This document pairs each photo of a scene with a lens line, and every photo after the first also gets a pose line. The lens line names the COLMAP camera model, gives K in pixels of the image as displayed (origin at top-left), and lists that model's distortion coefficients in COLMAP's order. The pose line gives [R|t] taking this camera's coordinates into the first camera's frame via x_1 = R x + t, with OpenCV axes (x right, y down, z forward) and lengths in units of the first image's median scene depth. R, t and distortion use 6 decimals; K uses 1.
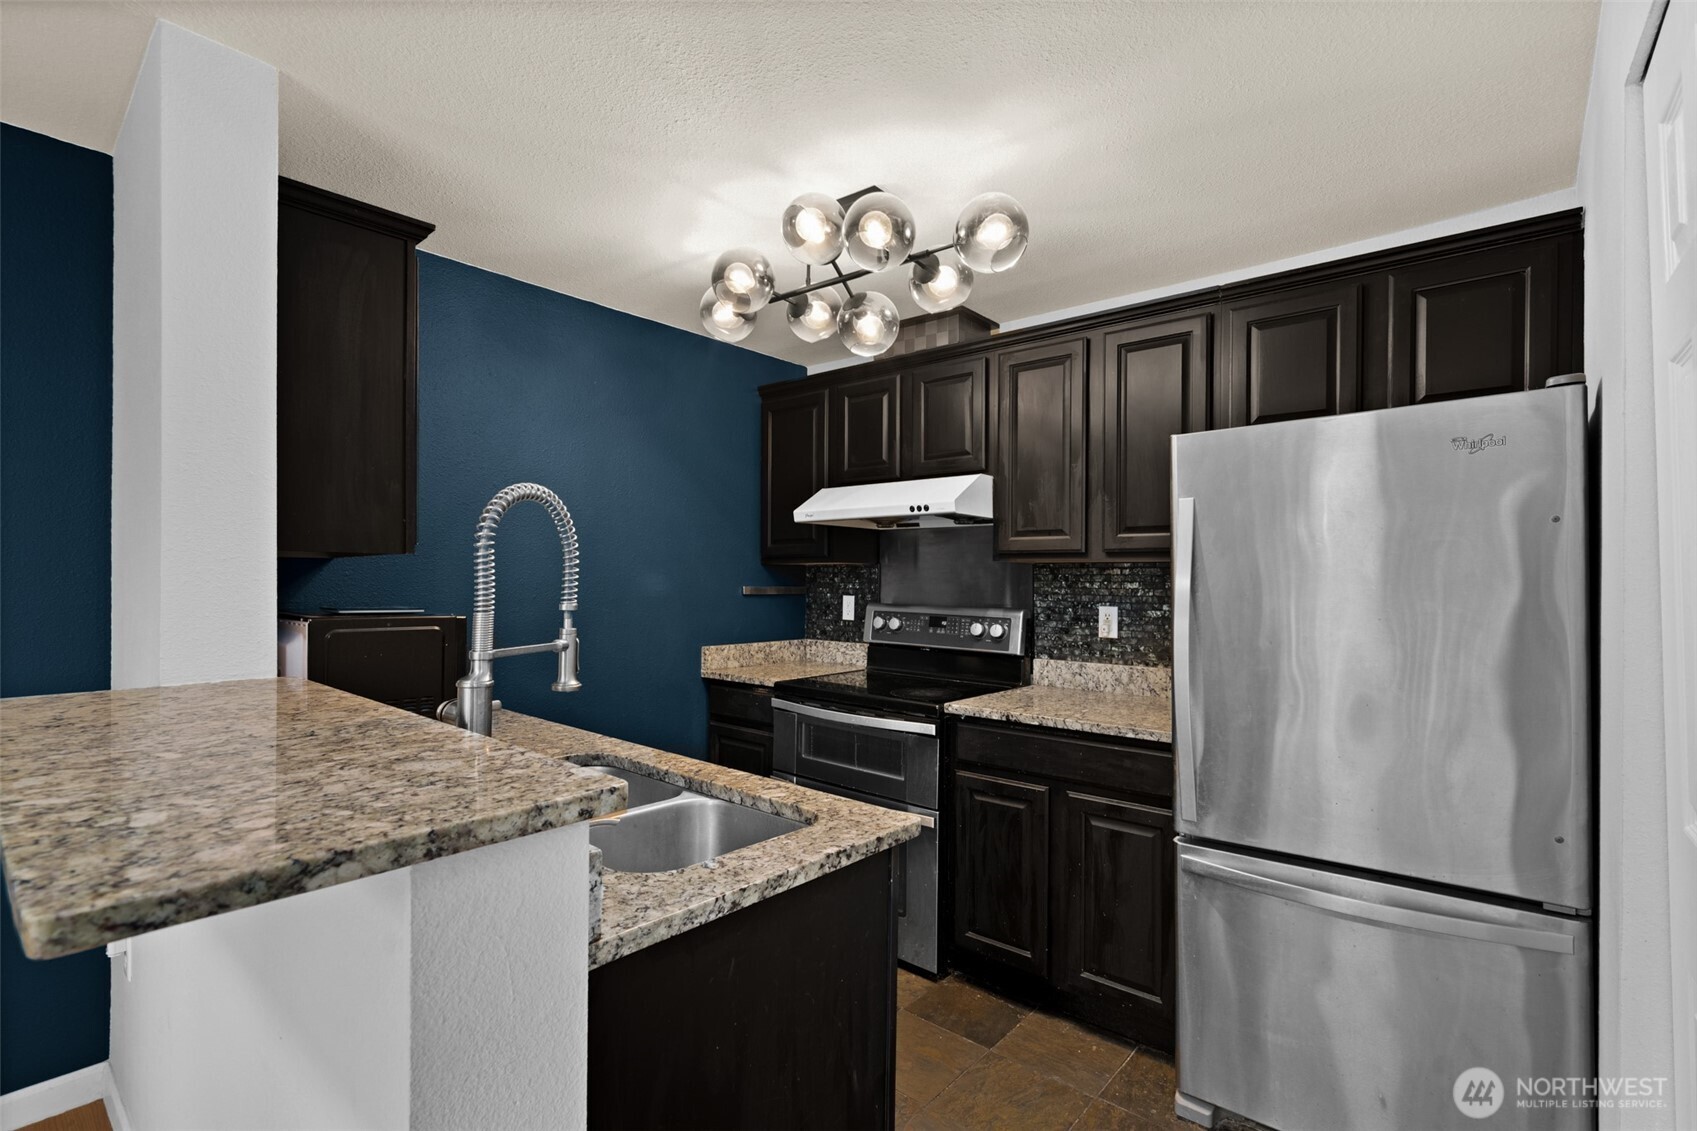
lens RADIAL K [[784.1, 0, 842.9], [0, 784.1, 567.9], [0, 0, 1]] dist [-0.007304, 0.002664]
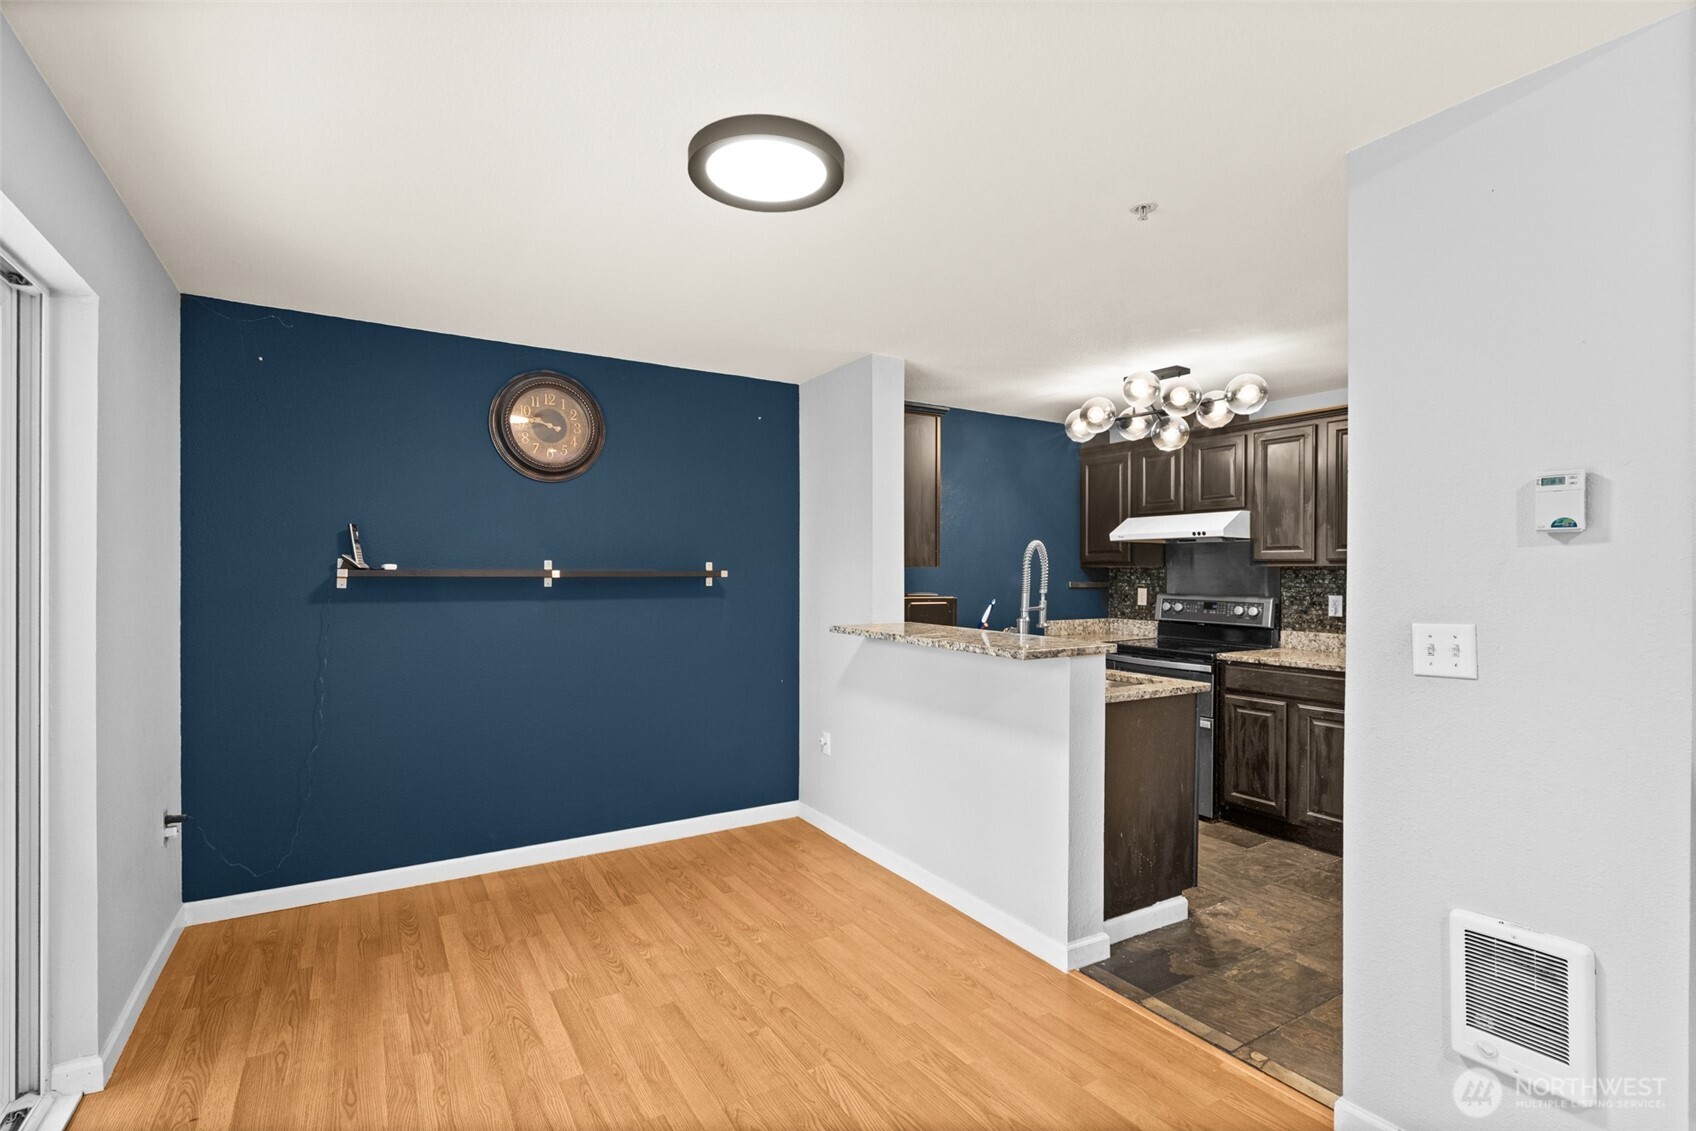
lens RADIAL K [[783.7, 0, 840.3], [0, 783.7, 571.1], [0, 0, 1]] dist [-0.007304, 0.002664]
pose [[0.953851, -0.004110, -0.300253, -0.117902], [0.007507, 0.999920, 0.010161, -0.020212], [0.300187, -0.011946, 0.953806, -0.721454]]
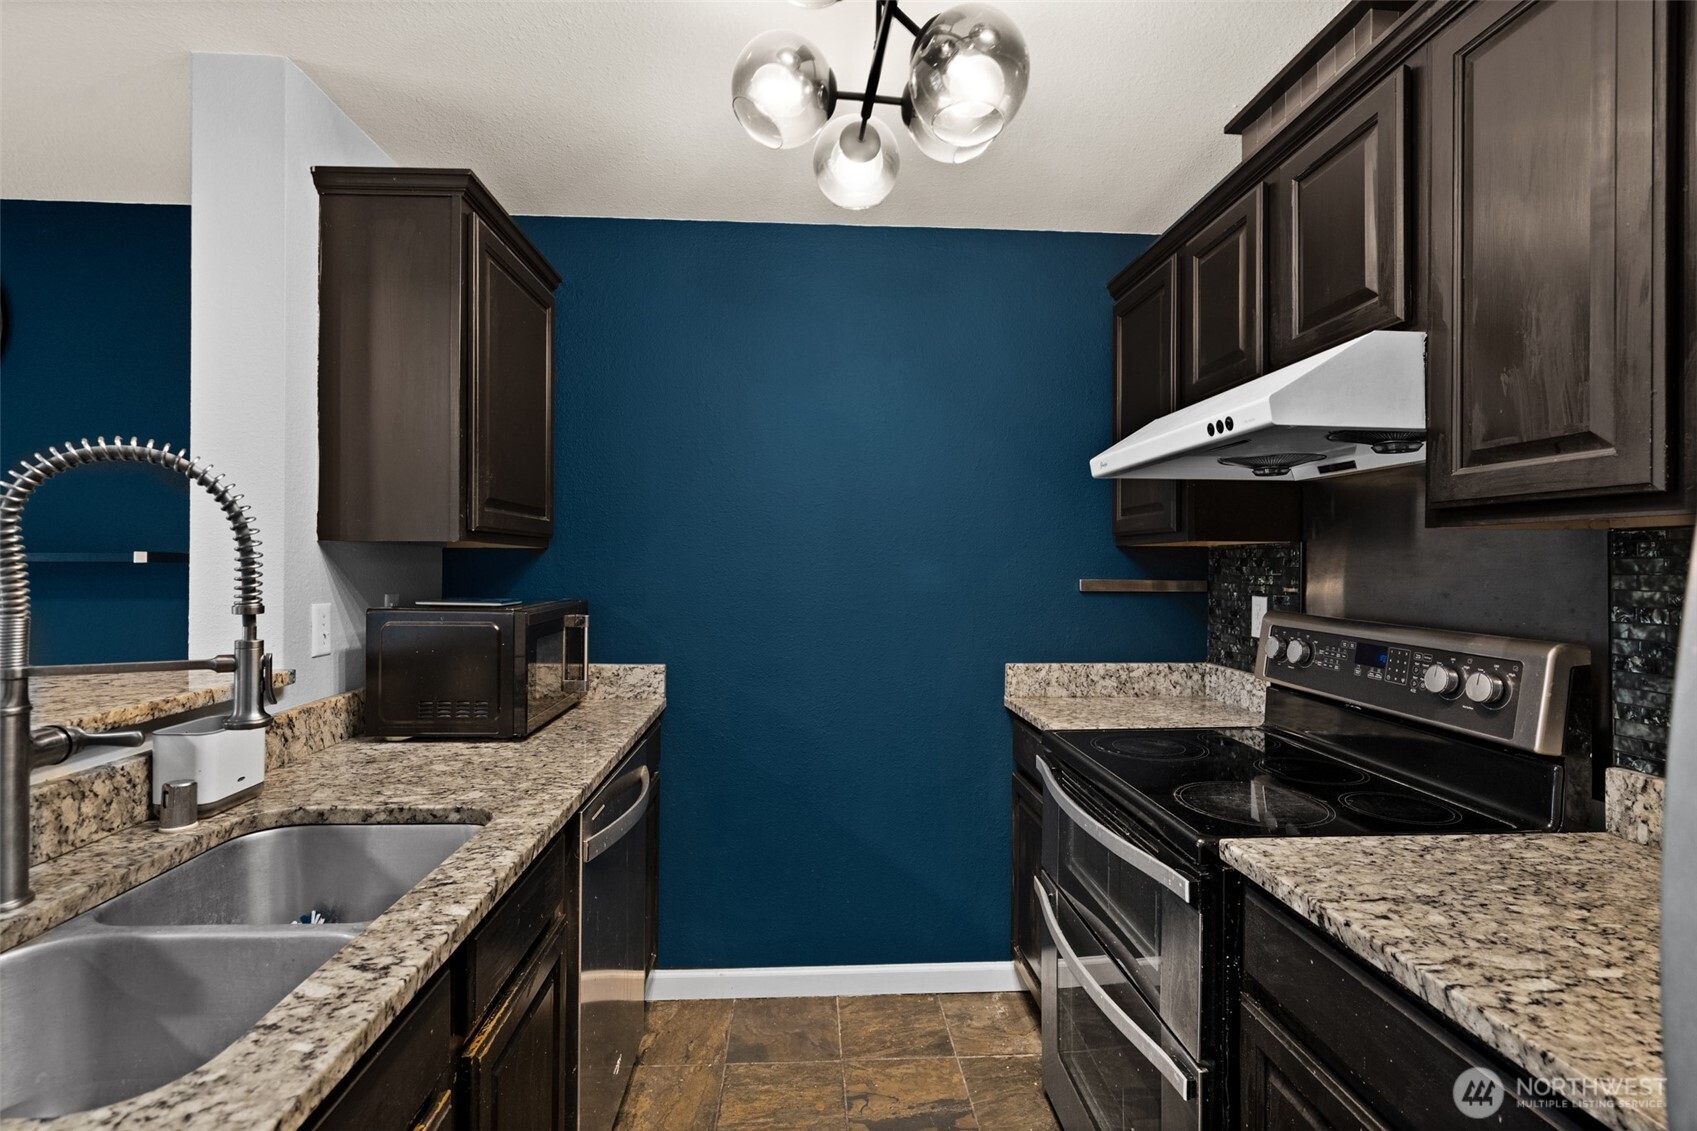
lens RADIAL K [[784.1, 0, 853.6], [0, 784.1, 558.2], [0, 0, 1]] dist [-0.007304, 0.002664]
pose [[0.697841, -0.008796, -0.716198, 0.281237], [0.010015, 0.999947, -0.002522, 0.006108], [0.716182, -0.005413, 0.697892, 0.475437]]
